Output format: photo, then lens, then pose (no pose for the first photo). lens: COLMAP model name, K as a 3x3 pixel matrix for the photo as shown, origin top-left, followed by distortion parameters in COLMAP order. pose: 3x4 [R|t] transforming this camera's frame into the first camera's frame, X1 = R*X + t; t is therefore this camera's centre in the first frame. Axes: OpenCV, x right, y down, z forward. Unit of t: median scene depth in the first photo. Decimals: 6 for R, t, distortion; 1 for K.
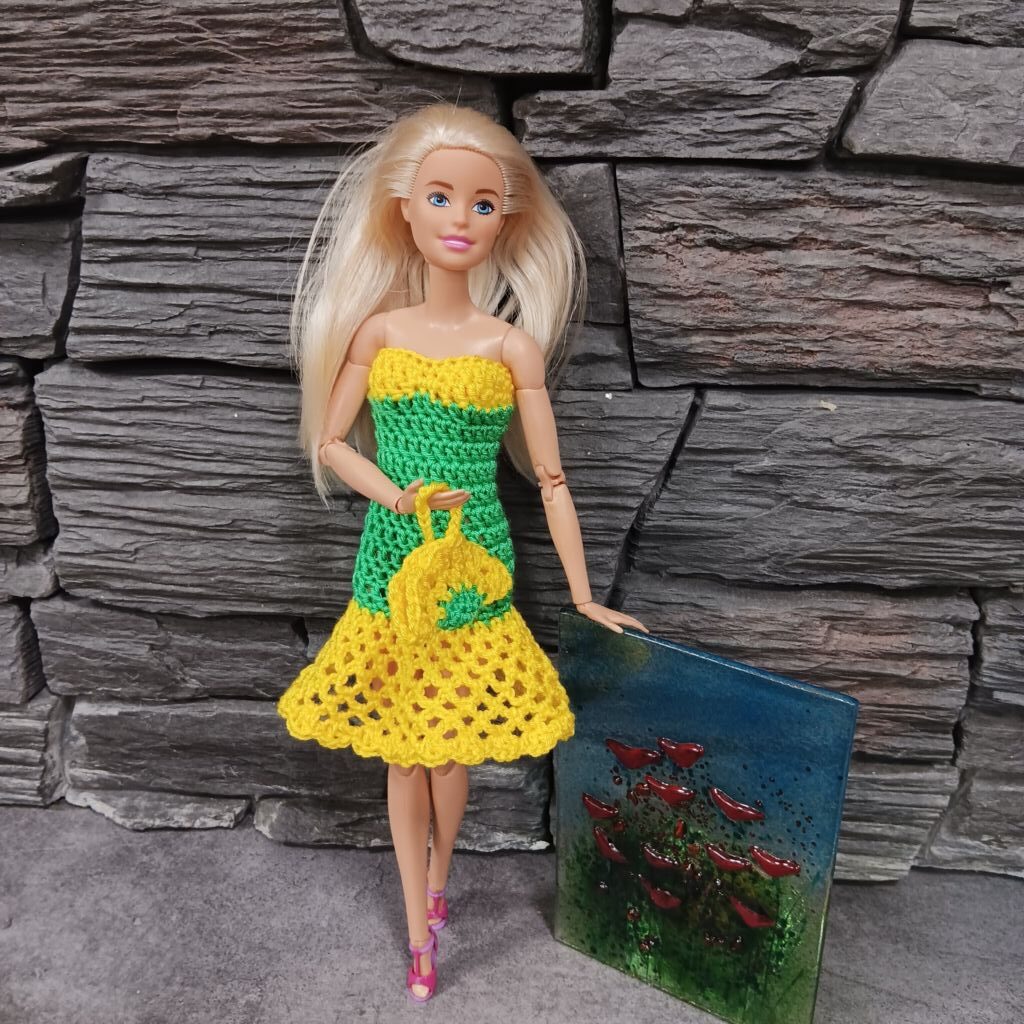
lens RADIAL K [[1075.1, 0, 512.0], [0, 1075.1, 512.0], [0, 0, 1]] dist [0.043268, -0.156097]
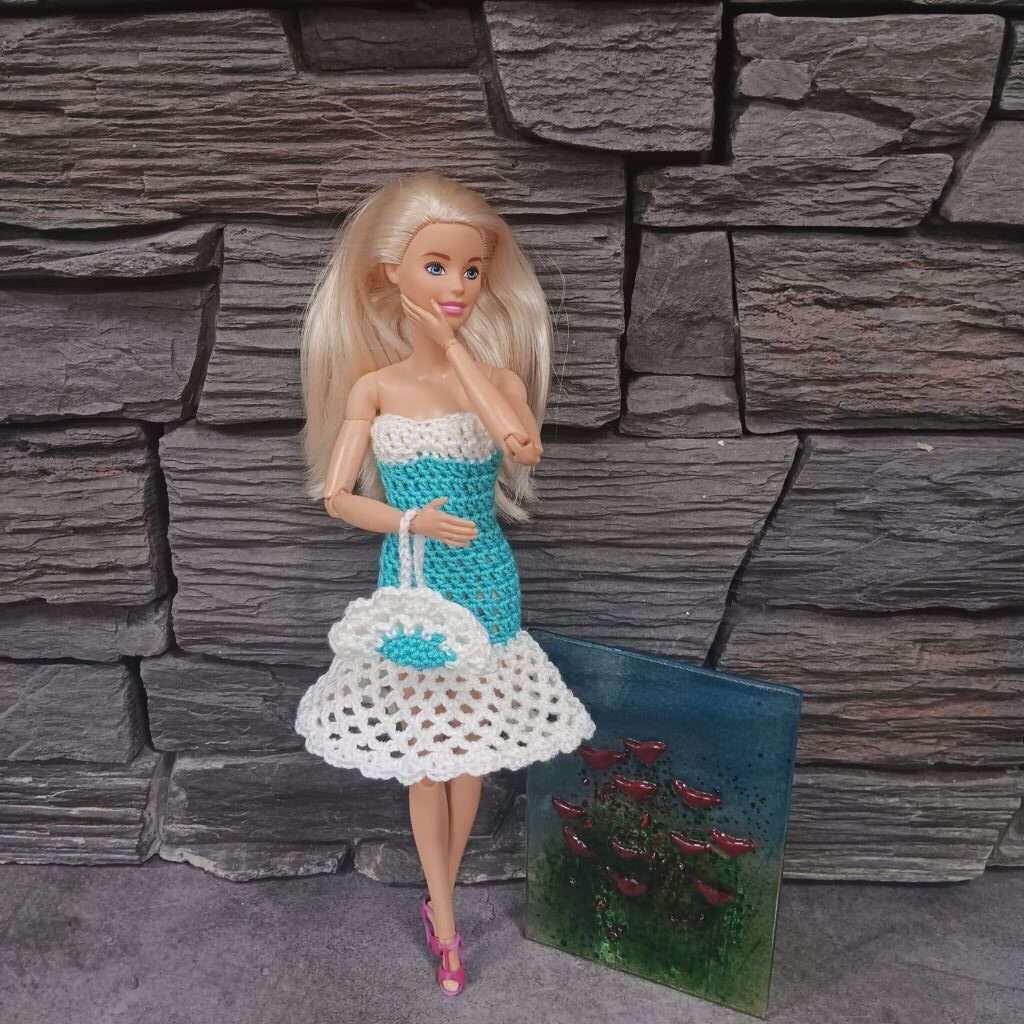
lens RADIAL K [[1067.5, 0, 512.0], [0, 1067.5, 512.0], [0, 0, 1]] dist [0.078034, -0.247273]
pose [[0.995165, -0.034927, 0.091796, -0.227430], [0.037682, 0.998885, -0.028454, -0.017067], [-0.090700, 0.031775, 0.995371, -0.048662]]
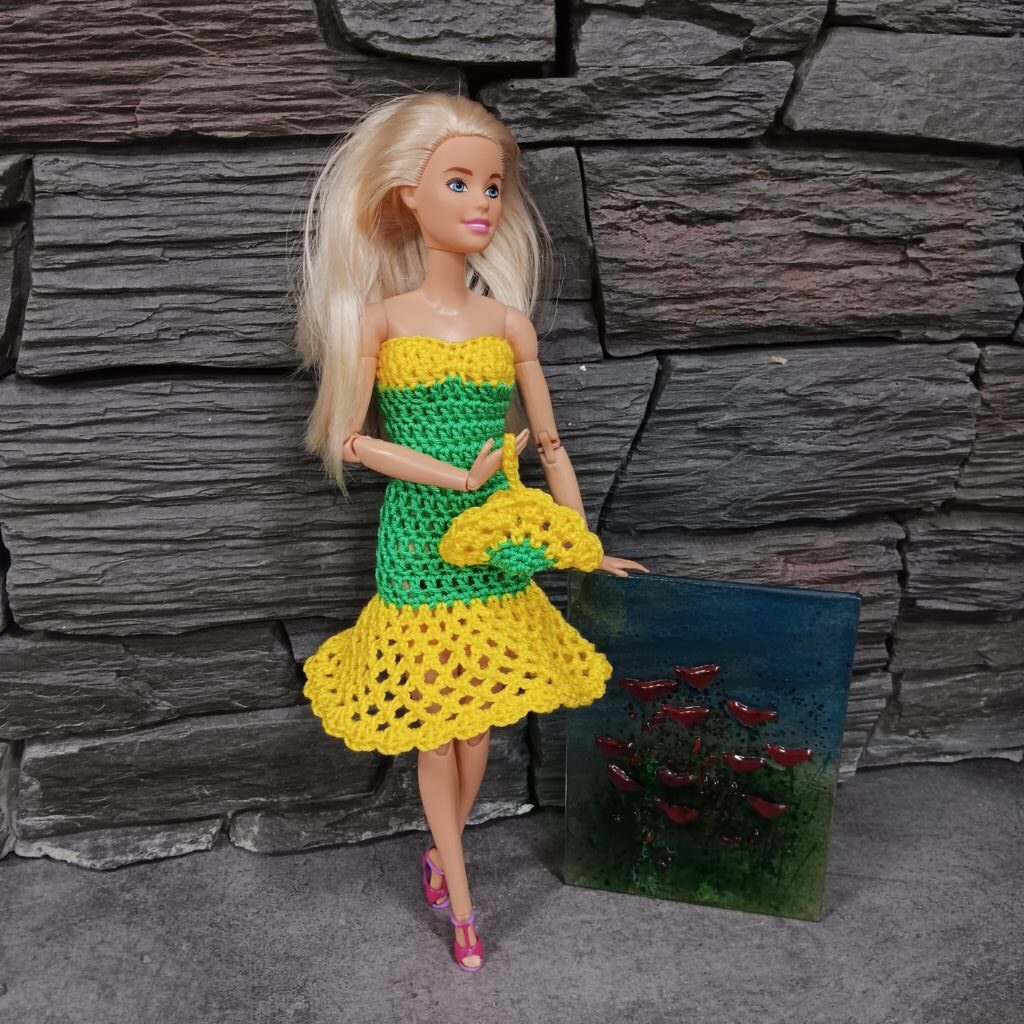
lens RADIAL K [[1064.3, 0, 512.0], [0, 1064.3, 512.0], [0, 0, 1]] dist [0.066386, -0.204902]
pose [[0.965120, -0.111719, 0.236776, -0.250306], [0.111186, 0.993676, 0.015644, 0.009082], [-0.237026, 0.011228, 0.971438, -0.001747]]
